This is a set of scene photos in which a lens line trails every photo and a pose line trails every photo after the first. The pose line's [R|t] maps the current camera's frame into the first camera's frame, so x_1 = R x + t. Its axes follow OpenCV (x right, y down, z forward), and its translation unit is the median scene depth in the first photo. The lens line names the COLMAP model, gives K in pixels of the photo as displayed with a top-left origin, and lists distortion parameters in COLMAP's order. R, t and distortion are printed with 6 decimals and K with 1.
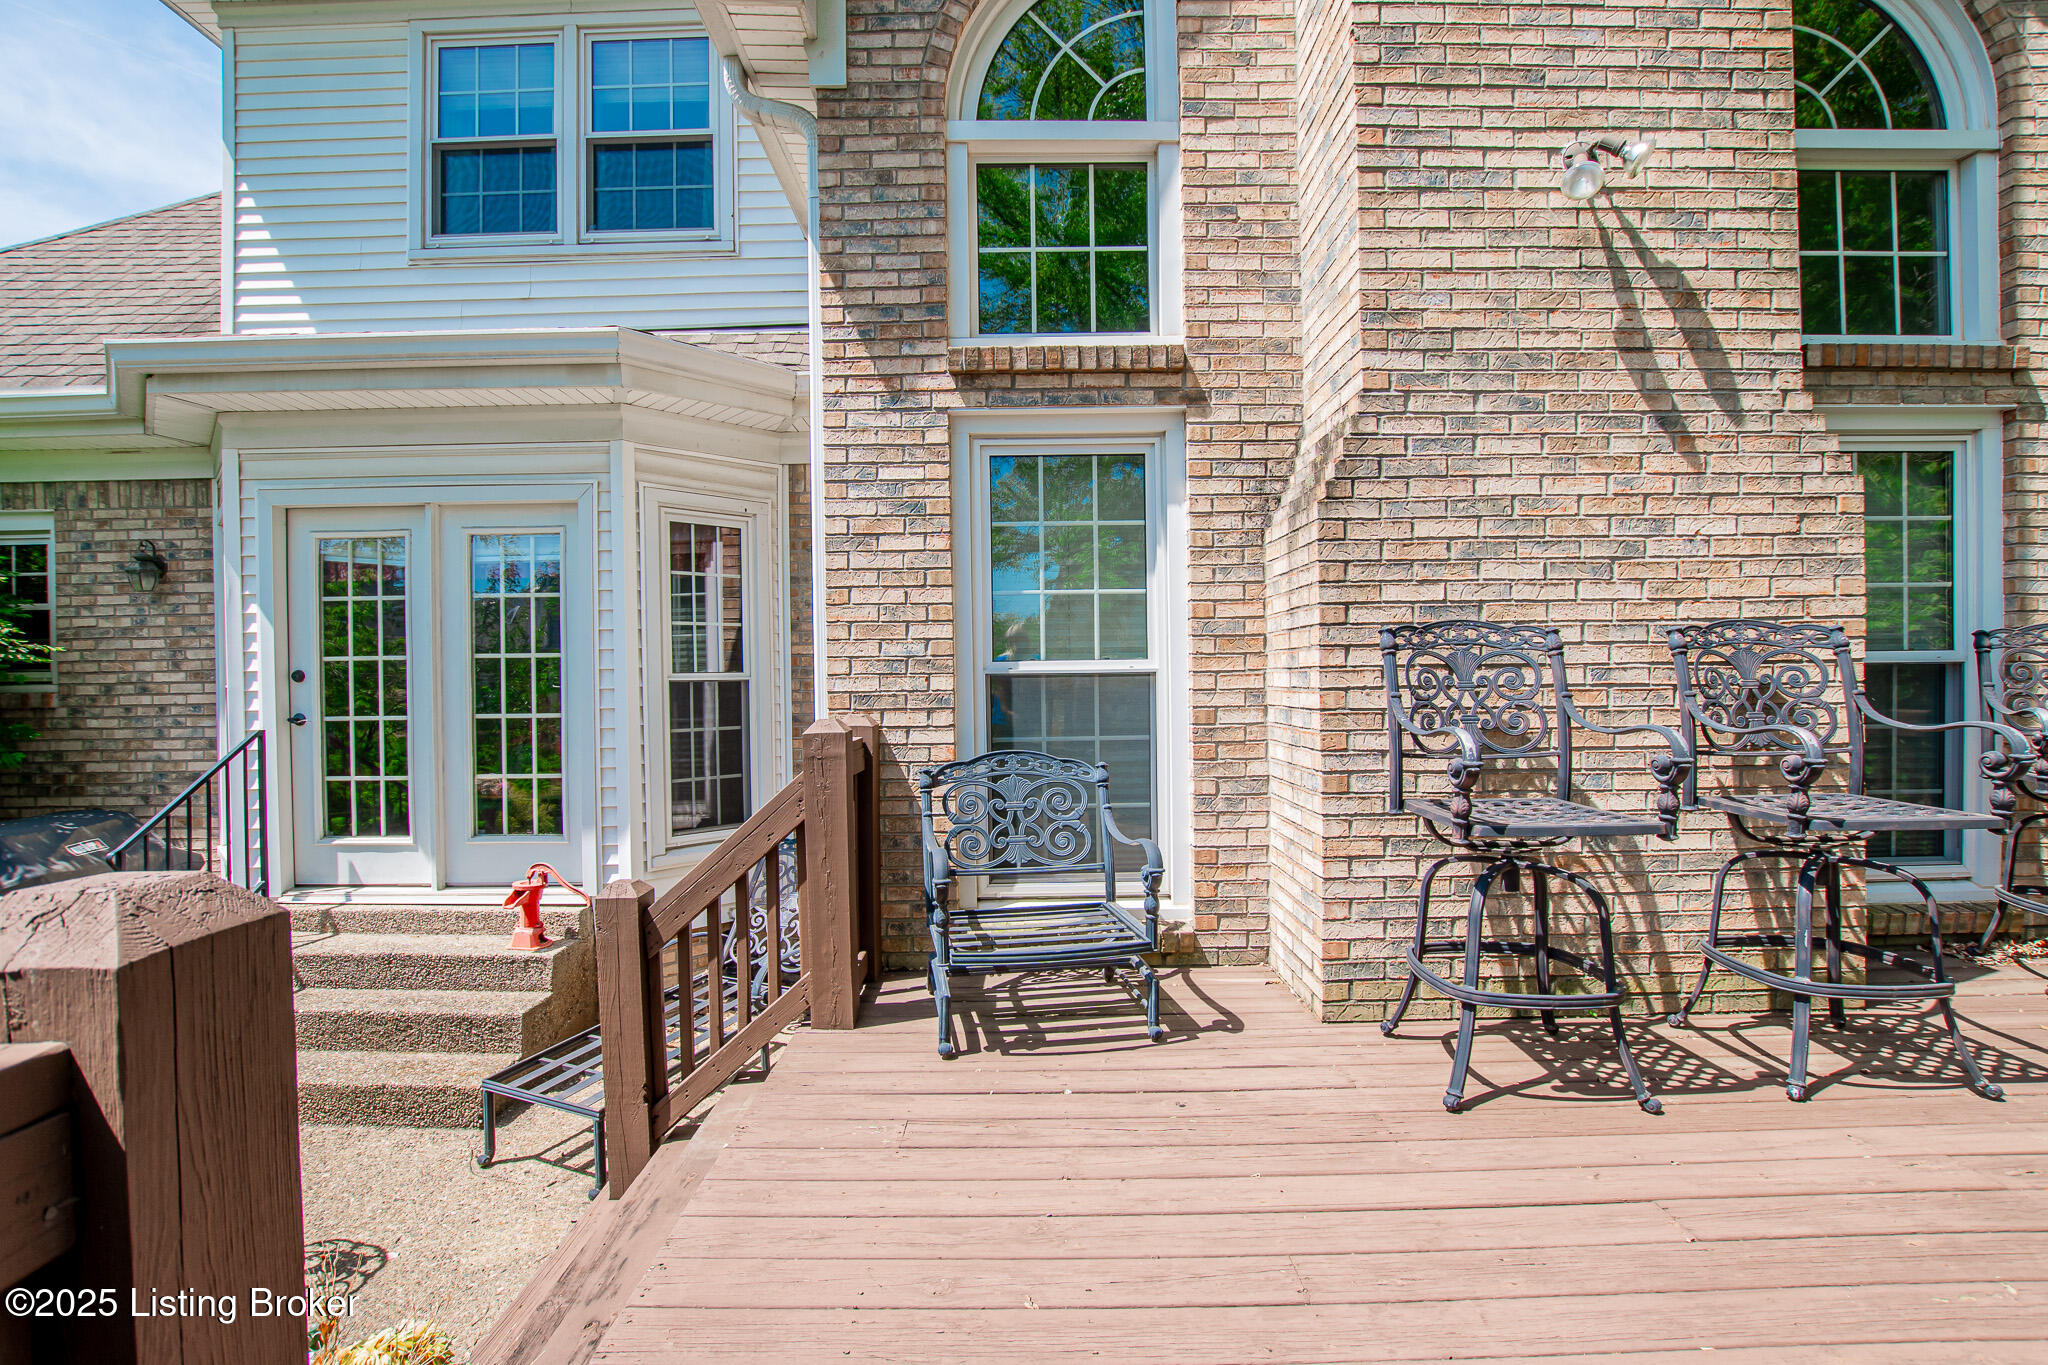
lens RADIAL K [[913.5, 0, 1024.0], [0, 913.5, 682.5], [0, 0, 1]] dist [-0.029149, 0.000520]
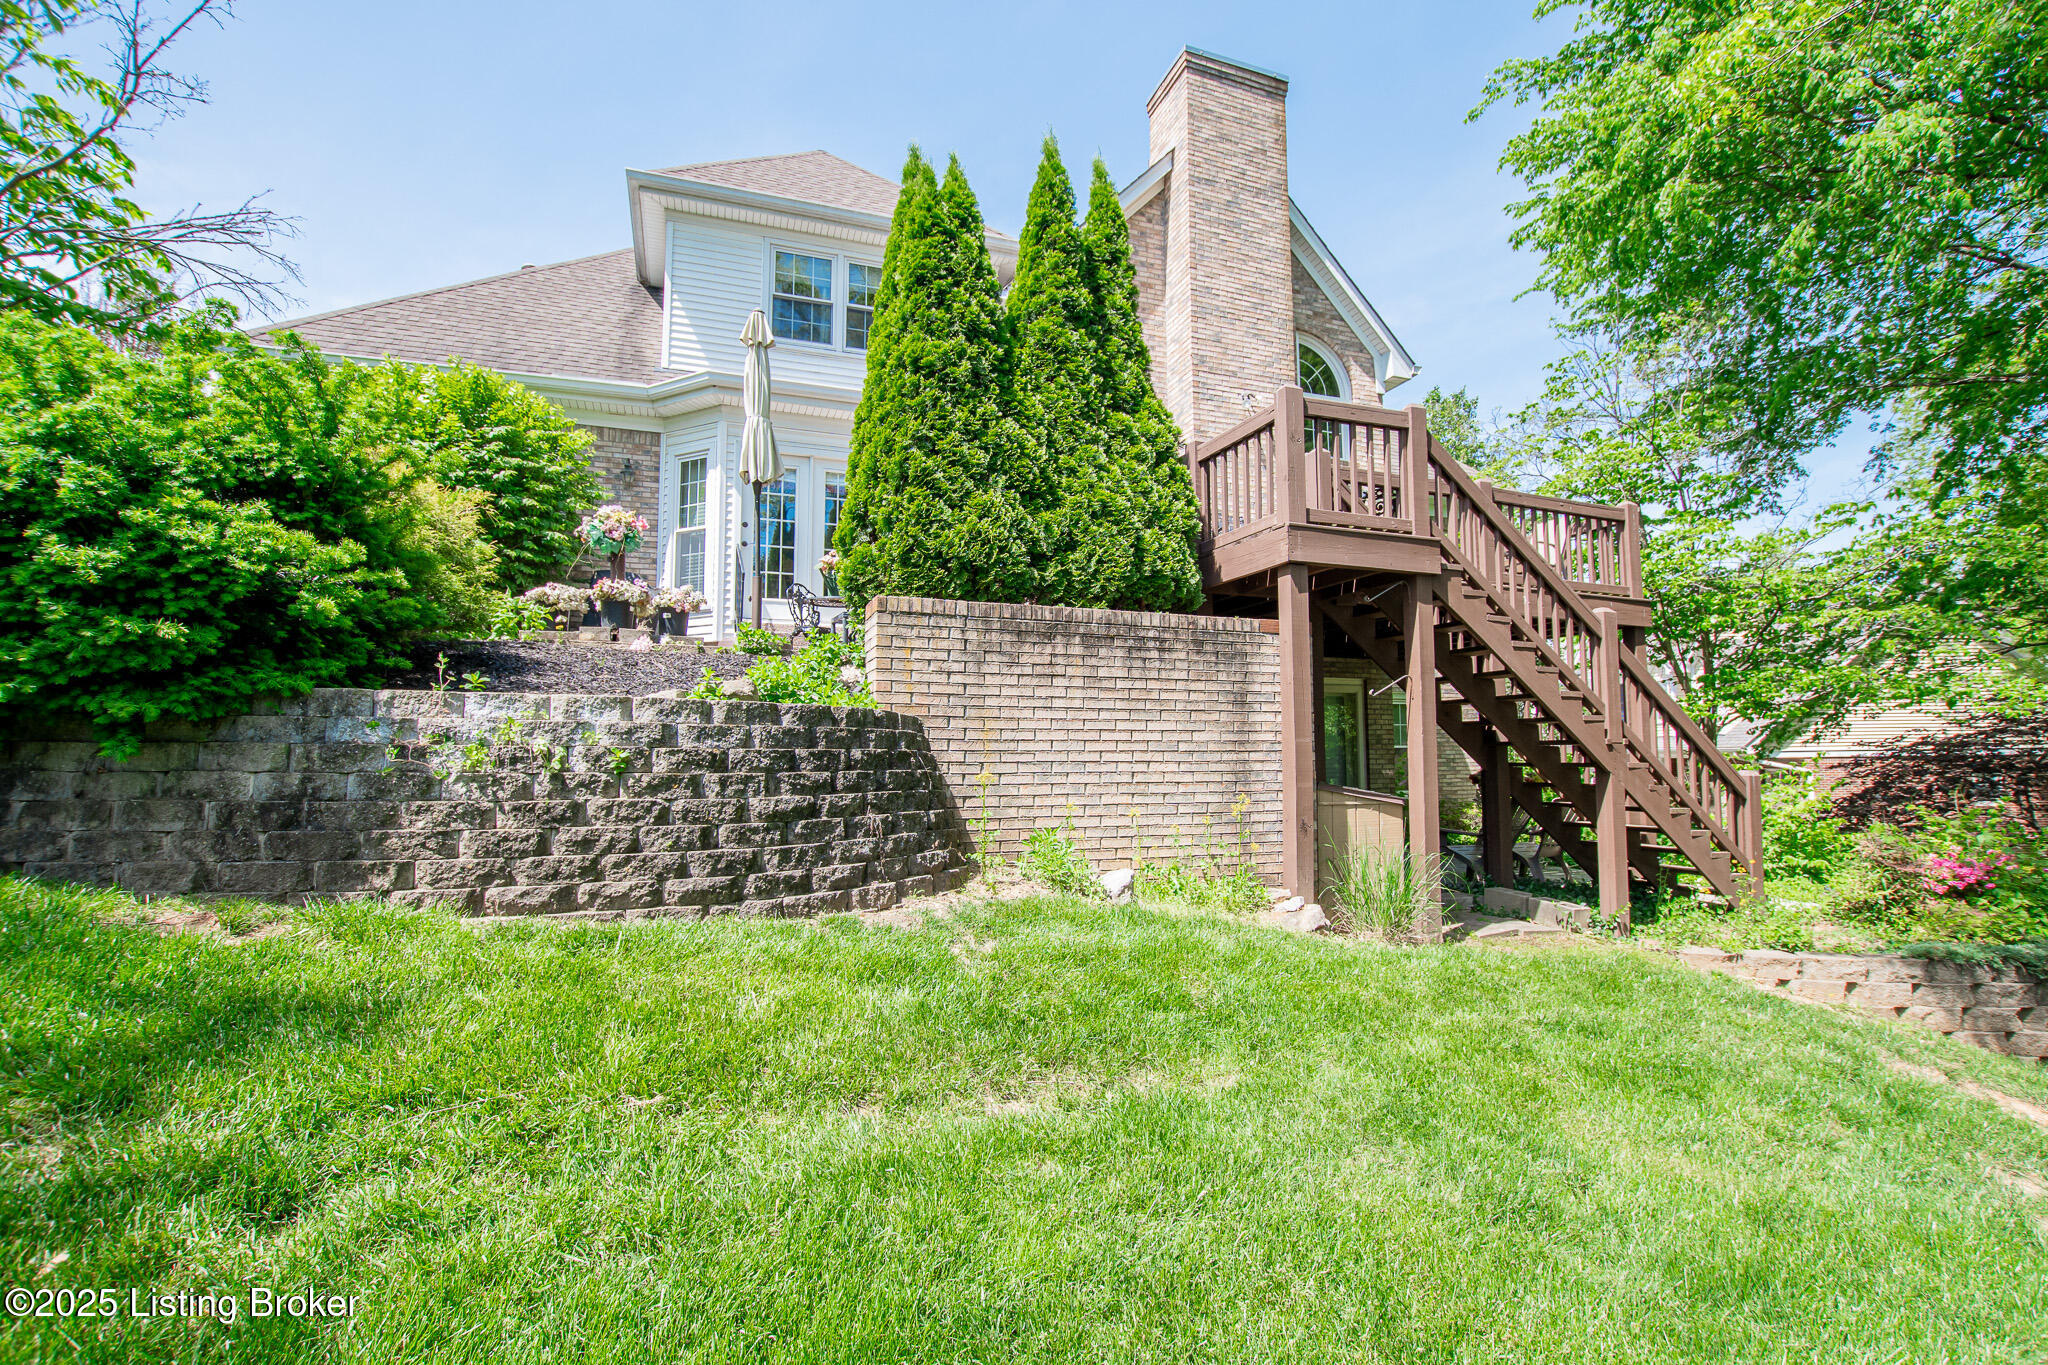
lens RADIAL K [[913.5, 0, 1024.0], [0, 913.5, 682.5], [0, 0, 1]] dist [-0.029149, 0.000520]
pose [[0.942105, 0.039905, 0.332936, -0.797221], [-0.013129, 0.996522, -0.082288, 0.501988], [-0.335062, 0.073153, 0.939352, -1.194776]]
